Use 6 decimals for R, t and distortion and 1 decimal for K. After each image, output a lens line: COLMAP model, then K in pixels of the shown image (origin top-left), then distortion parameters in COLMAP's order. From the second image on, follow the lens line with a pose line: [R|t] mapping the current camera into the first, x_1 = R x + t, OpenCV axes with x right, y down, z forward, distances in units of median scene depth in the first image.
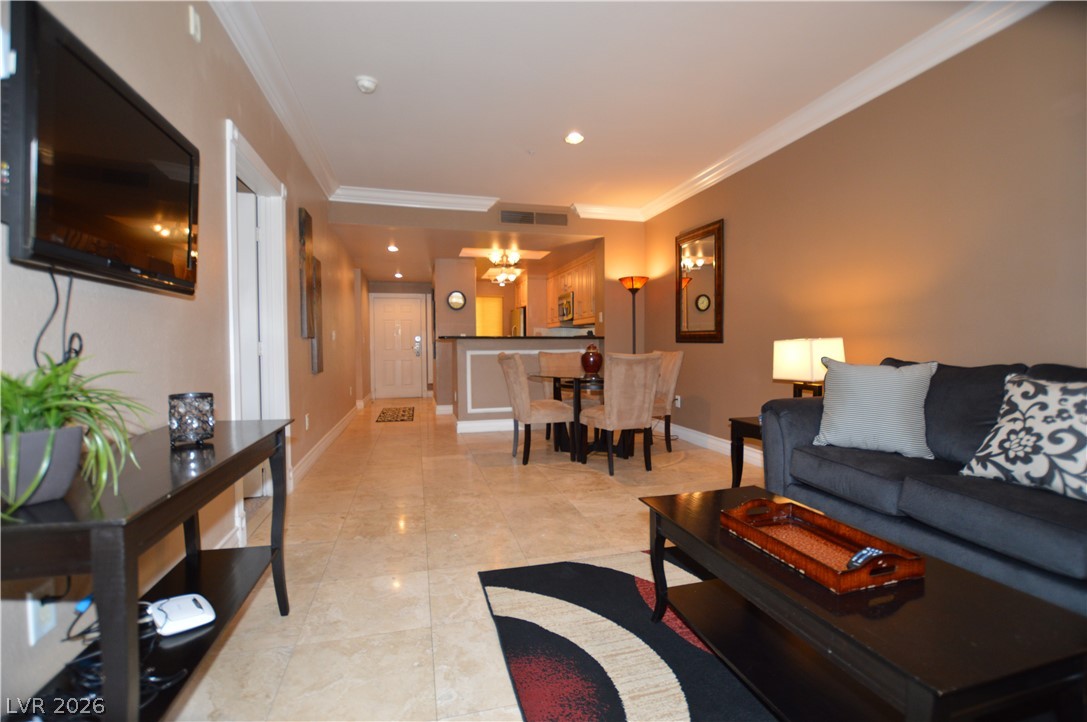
lens RADIAL K [[486.3, 0, 545.7], [0, 486.3, 357.9], [0, 0, 1]] dist [-0.027696, 0.001636]
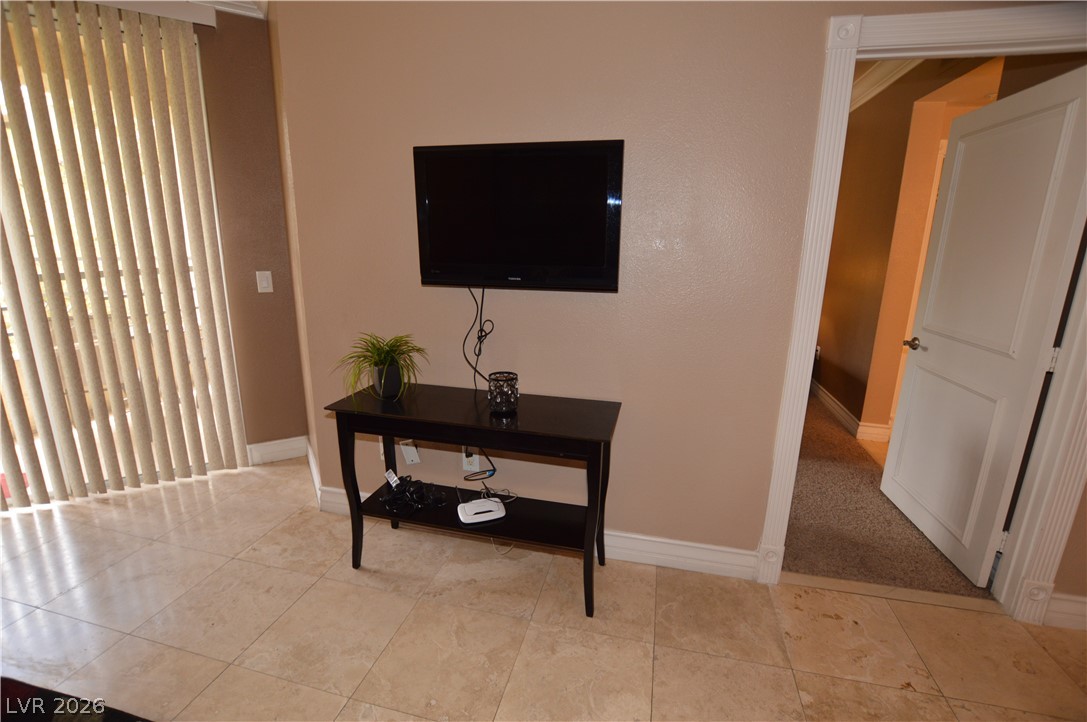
lens RADIAL K [[486.3, 0, 547.3], [0, 486.3, 357.1], [0, 0, 1]] dist [-0.027696, 0.001636]
pose [[-0.479929, 0.206138, -0.852746, 0.155994], [-0.037426, 0.966308, 0.254653, -0.150222], [0.876509, 0.154130, -0.456044, 0.800486]]
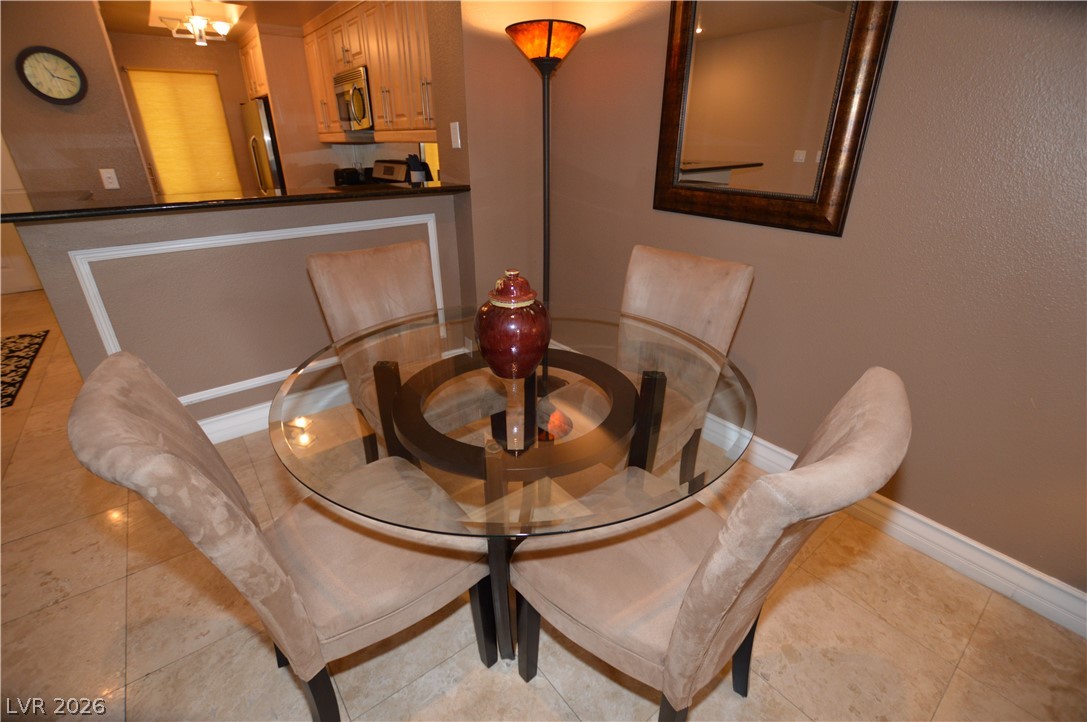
lens RADIAL K [[486.3, 0, 545.0], [0, 486.3, 362.0], [0, 0, 1]] dist [-0.027696, 0.001636]
pose [[0.920459, -0.156864, 0.357980, 0.011585], [0.005133, 0.920696, 0.390246, -0.133521], [-0.390806, -0.357368, 0.848268, 1.122318]]
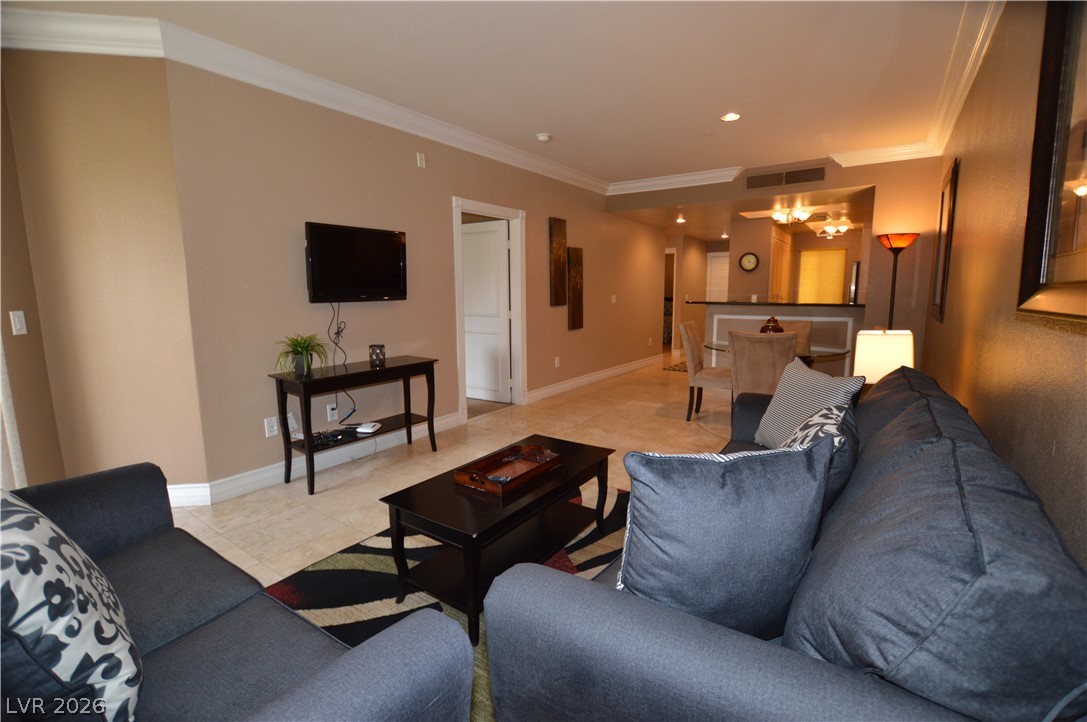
lens RADIAL K [[486.3, 0, 544.5], [0, 486.3, 356.1], [0, 0, 1]] dist [-0.027696, 0.001636]
pose [[0.641436, 0.102514, -0.760296, 0.826144], [-0.017653, 0.992742, 0.118962, -0.087120], [0.766973, -0.062885, 0.638590, 0.022553]]
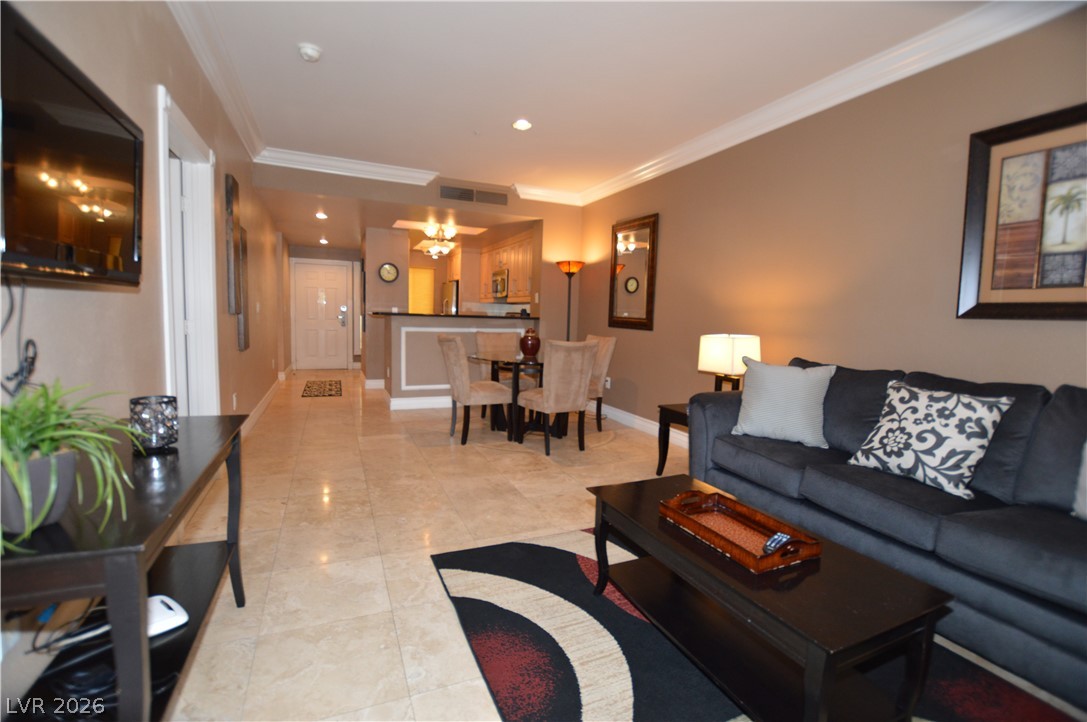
lens RADIAL K [[486.3, 0, 546.1], [0, 486.3, 358.4], [0, 0, 1]] dist [-0.027696, 0.001636]
pose [[0.987606, 0.022856, 0.155280, -0.047166], [-0.032830, 0.997537, 0.061978, -0.043518], [-0.153481, -0.066307, 0.985924, -0.037325]]
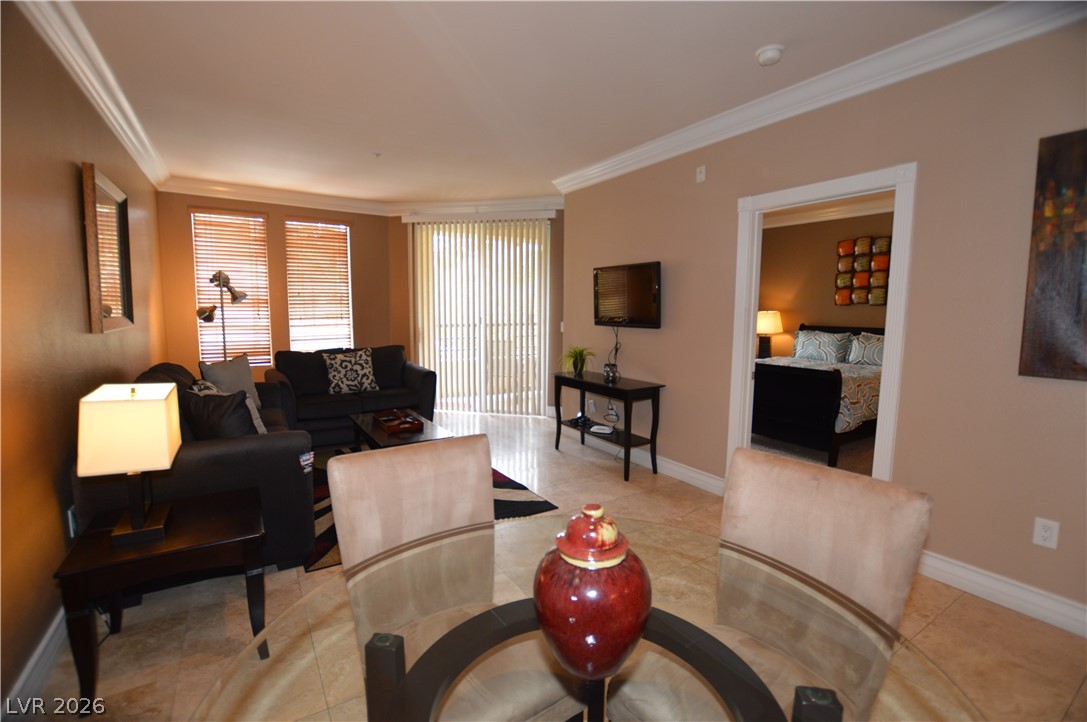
lens RADIAL K [[486.3, 0, 545.1], [0, 486.3, 359.9], [0, 0, 1]] dist [-0.027696, 0.001636]
pose [[-0.955141, 0.031077, -0.294516, 0.247923], [-0.009401, 0.990796, 0.135038, -0.165962], [0.296001, 0.131749, -0.946058, 1.742458]]
